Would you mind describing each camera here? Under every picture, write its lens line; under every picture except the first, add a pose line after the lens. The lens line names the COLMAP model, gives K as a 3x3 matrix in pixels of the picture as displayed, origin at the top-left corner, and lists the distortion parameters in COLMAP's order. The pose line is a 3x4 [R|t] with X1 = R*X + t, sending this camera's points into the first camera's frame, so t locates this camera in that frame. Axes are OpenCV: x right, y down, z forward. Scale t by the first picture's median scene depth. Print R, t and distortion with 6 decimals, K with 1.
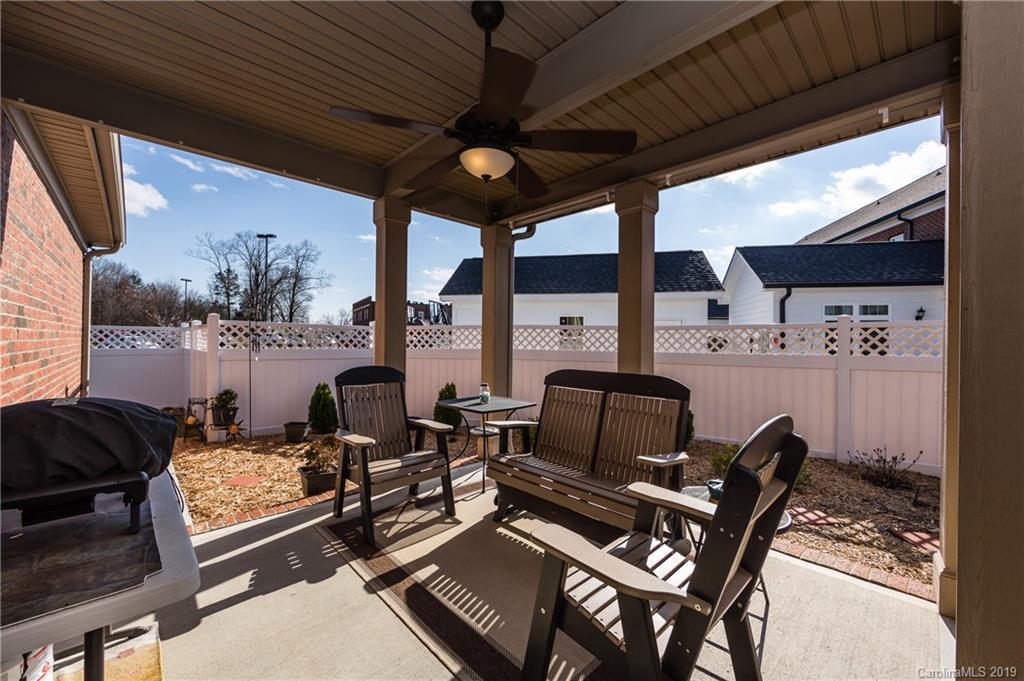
lens RADIAL K [[398.0, 0, 536.2], [0, 398.0, 355.3], [0, 0, 1]] dist [-0.041095, -0.000002]
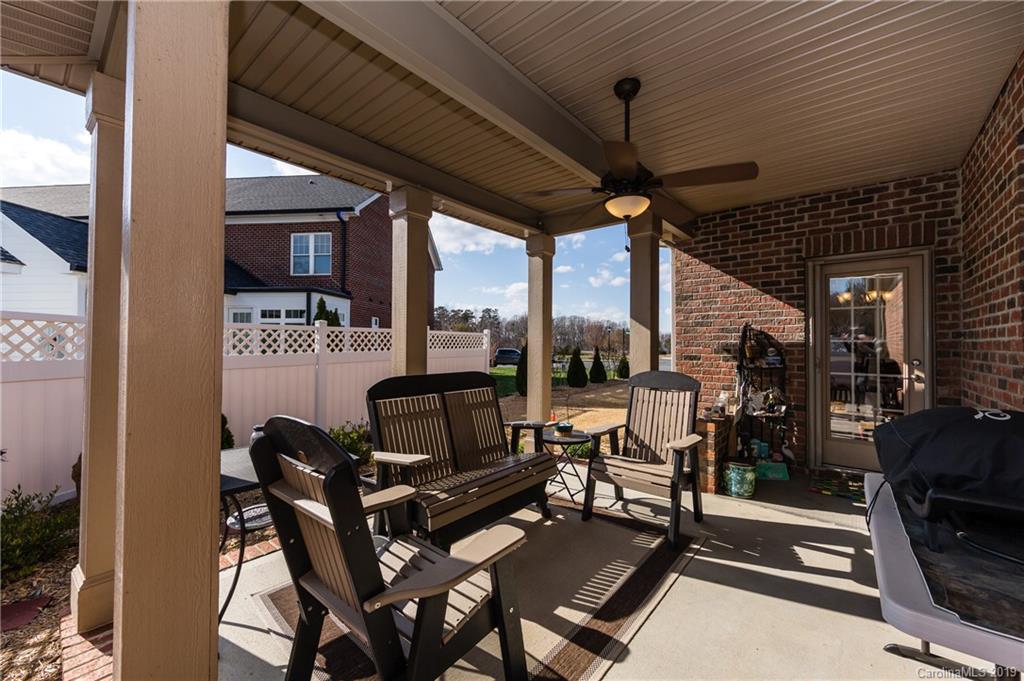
lens RADIAL K [[407.4, 0, 507.6], [0, 407.4, 340.0], [0, 0, 1]] dist [-0.001064, 0.000052]
pose [[-0.077729, 0.005467, 0.996960, -0.421000], [0.028629, 0.999585, -0.003249, -0.018067], [-0.996563, 0.028290, -0.077853, 0.431741]]
